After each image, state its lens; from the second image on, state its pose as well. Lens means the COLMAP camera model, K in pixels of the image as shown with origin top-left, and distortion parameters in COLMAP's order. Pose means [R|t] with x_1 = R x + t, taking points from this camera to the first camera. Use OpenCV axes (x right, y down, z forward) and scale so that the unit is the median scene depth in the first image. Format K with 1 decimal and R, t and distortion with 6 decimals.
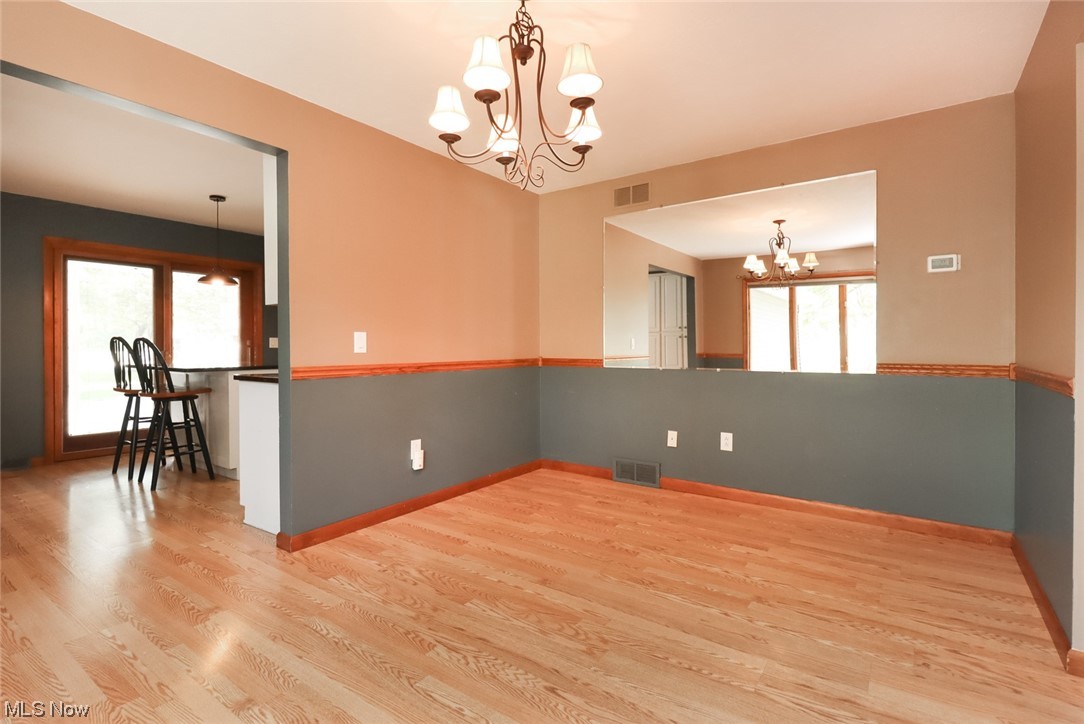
lens RADIAL K [[521.5, 0, 561.6], [0, 521.5, 354.6], [0, 0, 1]] dist [-0.000796, -0.000794]
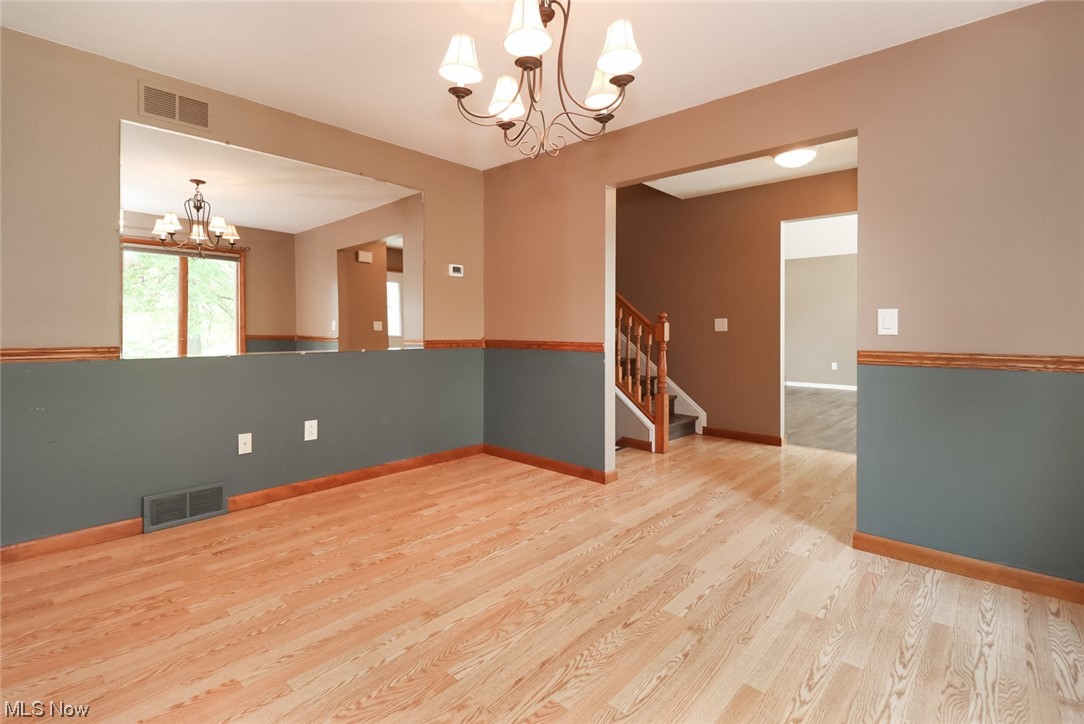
lens RADIAL K [[518.6, 0, 539.7], [0, 518.6, 340.6], [0, 0, 1]] dist [0.012711, -0.001277]
pose [[0.121315, -0.025638, 0.992283, -0.706316], [0.011432, 0.999636, 0.024430, -0.012676], [-0.992548, 0.008380, 0.121564, 0.627880]]
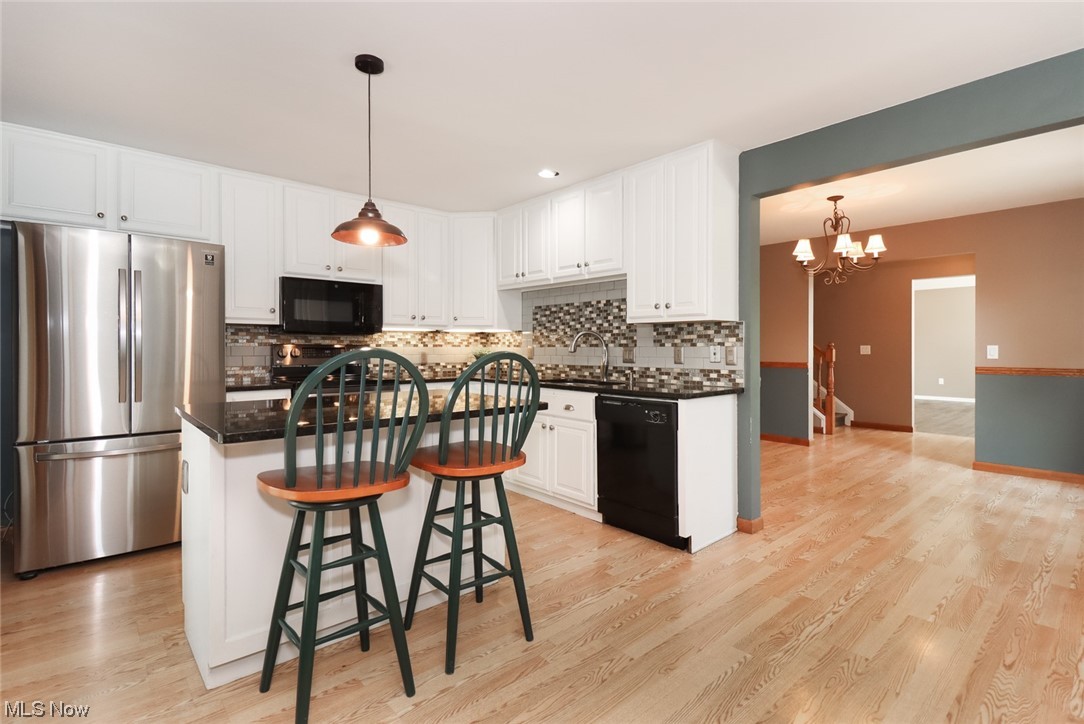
lens RADIAL K [[526.2, 0, 541.8], [0, 526.2, 356.5], [0, 0, 1]] dist [0.010842, 0.000682]
pose [[0.233843, -0.020215, 0.972064, -1.839028], [0.012363, 0.999765, 0.017817, -0.051818], [-0.972196, 0.007851, 0.234038, 1.202050]]
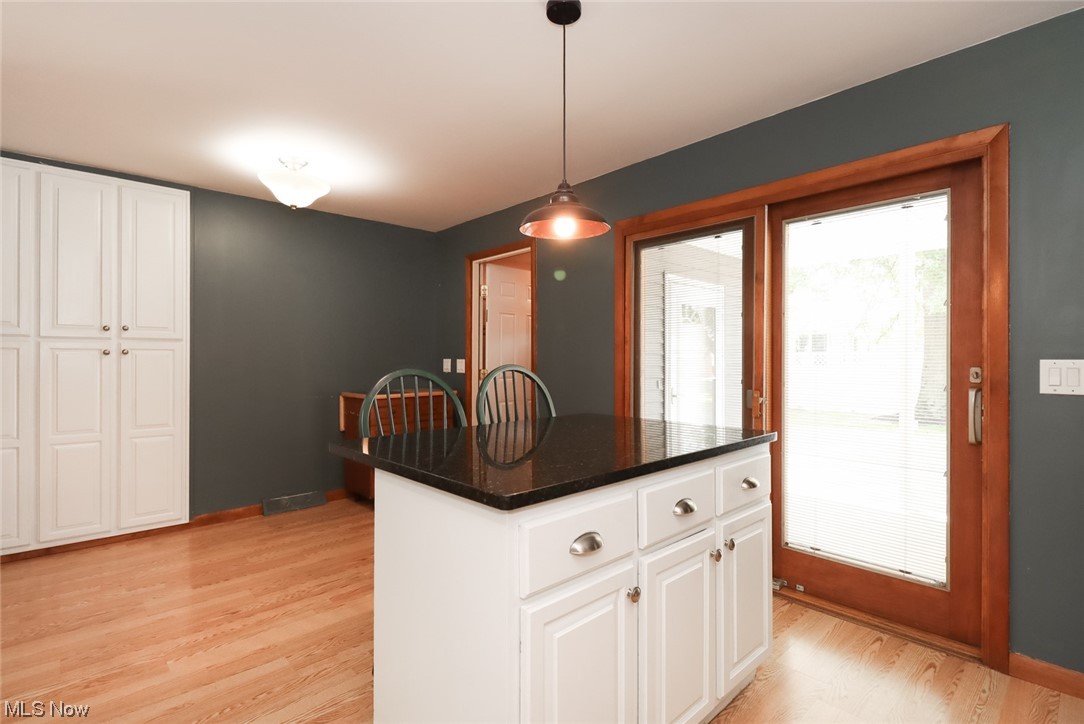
lens RADIAL K [[512.3, 0, 526.2], [0, 512.3, 353.4], [0, 0, 1]] dist [0.004803, 0.000375]
pose [[-0.220154, -0.028266, -0.975055, -0.461439], [-0.013116, 0.999576, -0.026015, -0.047372], [0.975377, 0.007062, -0.220432, 1.748034]]
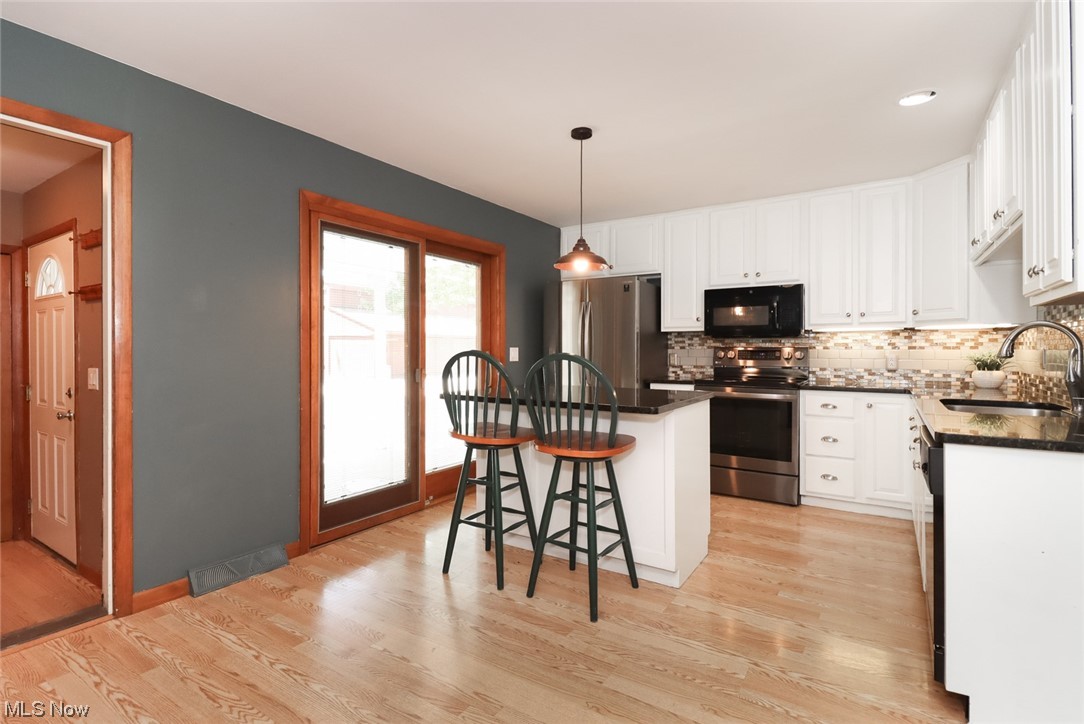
lens RADIAL K [[526.2, 0, 541.8], [0, 526.2, 356.5], [0, 0, 1]] dist [0.010842, 0.000682]
pose [[0.999495, -0.004875, 0.031410, -1.213598], [0.004811, 0.999986, 0.002107, -0.045088], [-0.031420, -0.001955, 0.999504, 0.578963]]
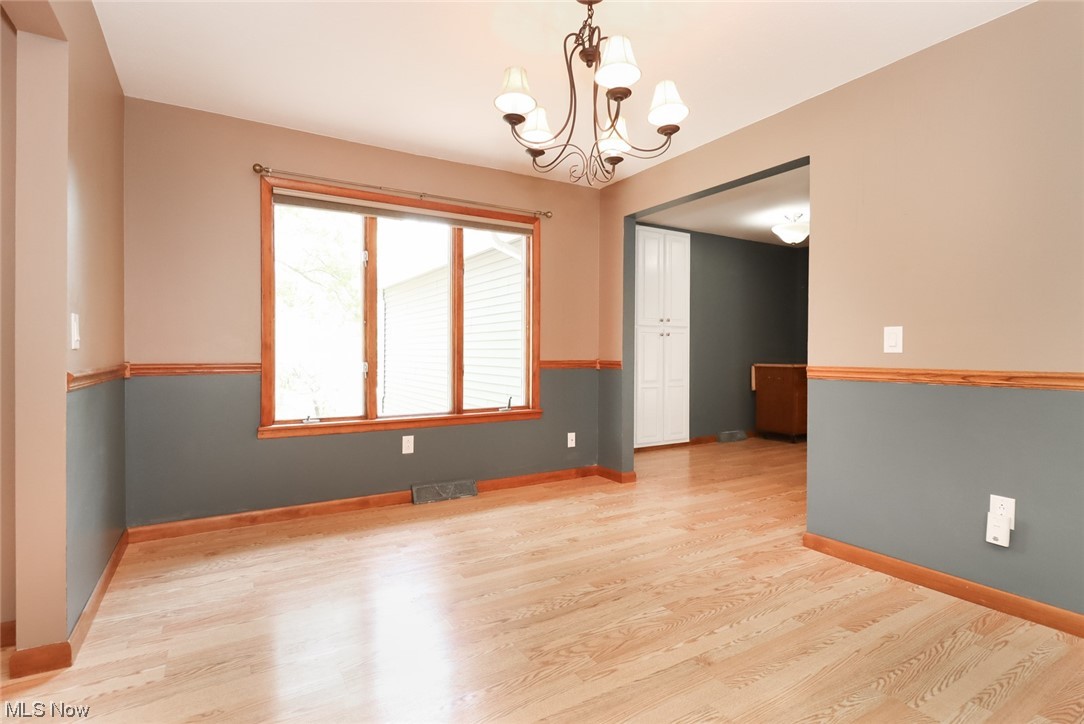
lens RADIAL K [[512.3, 0, 526.2], [0, 512.3, 353.4], [0, 0, 1]] dist [0.004803, 0.000375]
pose [[-0.441349, -0.005825, -0.897316, 0.625495], [-0.019025, 0.999815, 0.002867, 0.006819], [0.897134, 0.018337, -0.441378, 0.940202]]
